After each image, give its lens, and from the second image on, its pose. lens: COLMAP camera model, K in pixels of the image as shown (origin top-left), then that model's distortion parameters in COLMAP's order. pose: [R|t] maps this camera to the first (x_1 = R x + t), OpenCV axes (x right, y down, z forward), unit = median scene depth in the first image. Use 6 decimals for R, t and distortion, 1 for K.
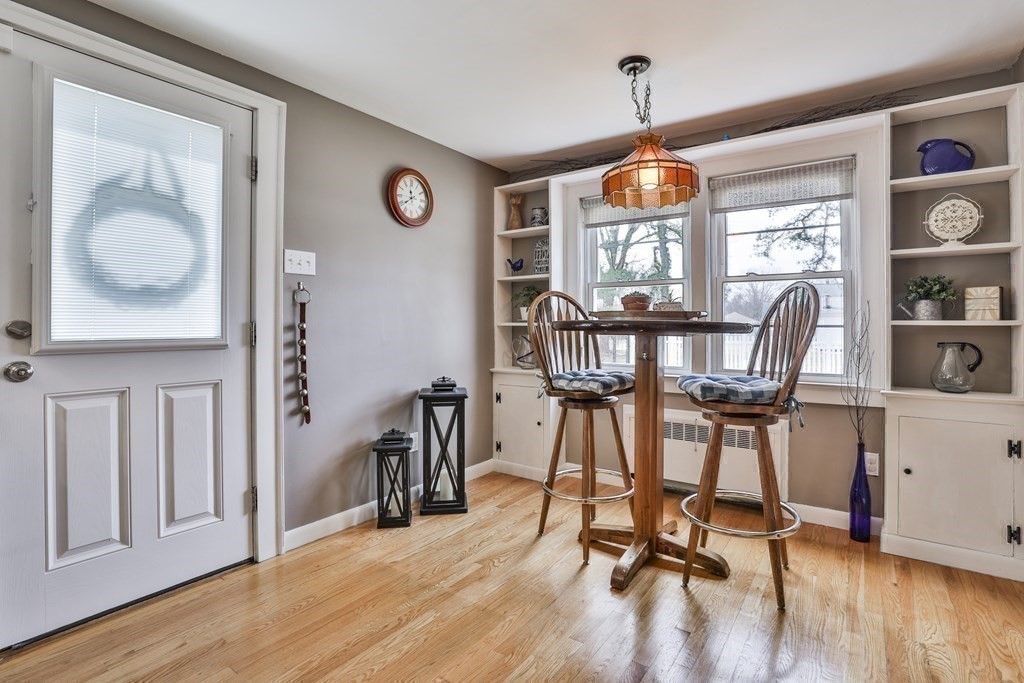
lens RADIAL K [[479.0, 0, 512.7], [0, 479.0, 321.3], [0, 0, 1]] dist [-0.026022, 0.000597]
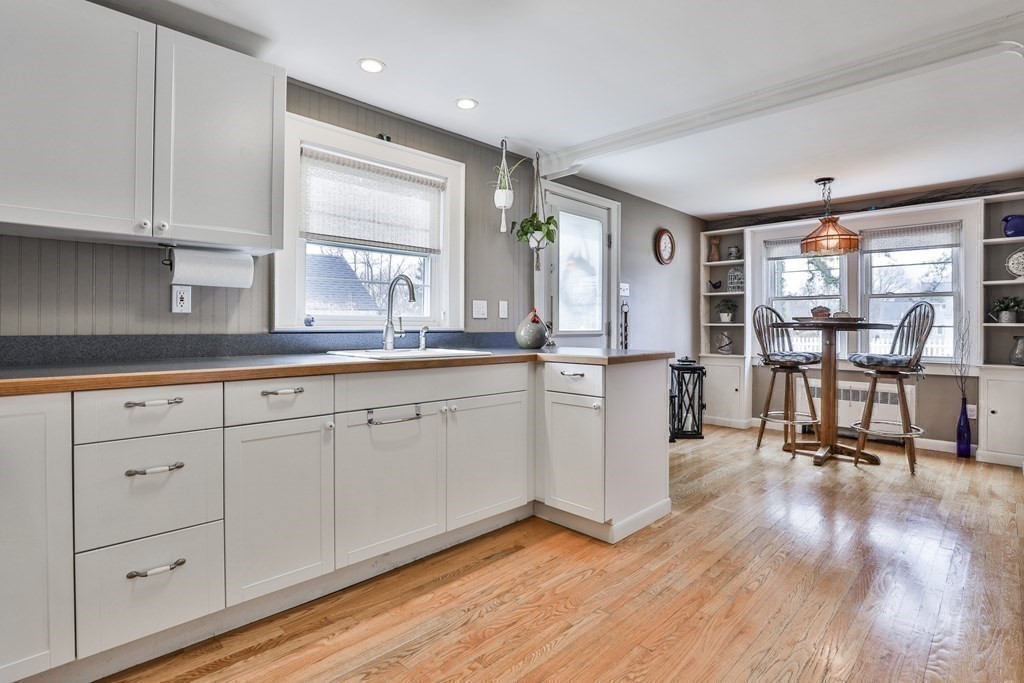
lens RADIAL K [[518.6, 0, 515.4], [0, 518.6, 322.4], [0, 0, 1]] dist [-0.016958, 0.000791]
pose [[0.991625, 0.004981, -0.129053, -0.594956], [-0.004931, 0.999988, 0.000701, 0.001927], [0.129055, -0.000059, 0.991637, -0.993469]]
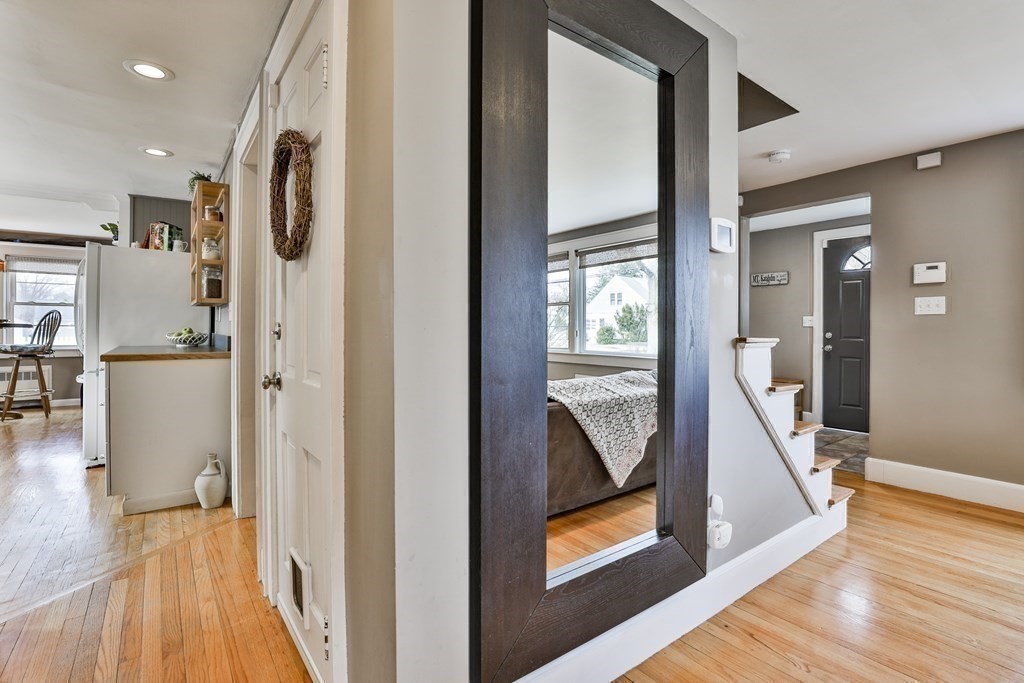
lens RADIAL K [[466.2, 0, 473.3], [0, 466.2, 331.8], [0, 0, 1]] dist [-0.045477, 0.021280]
pose [[0.306287, 0.003699, 0.951932, -1.021189], [-0.002930, 0.999991, -0.002942, 0.043161], [-0.951935, -0.001888, 0.306295, -1.859478]]
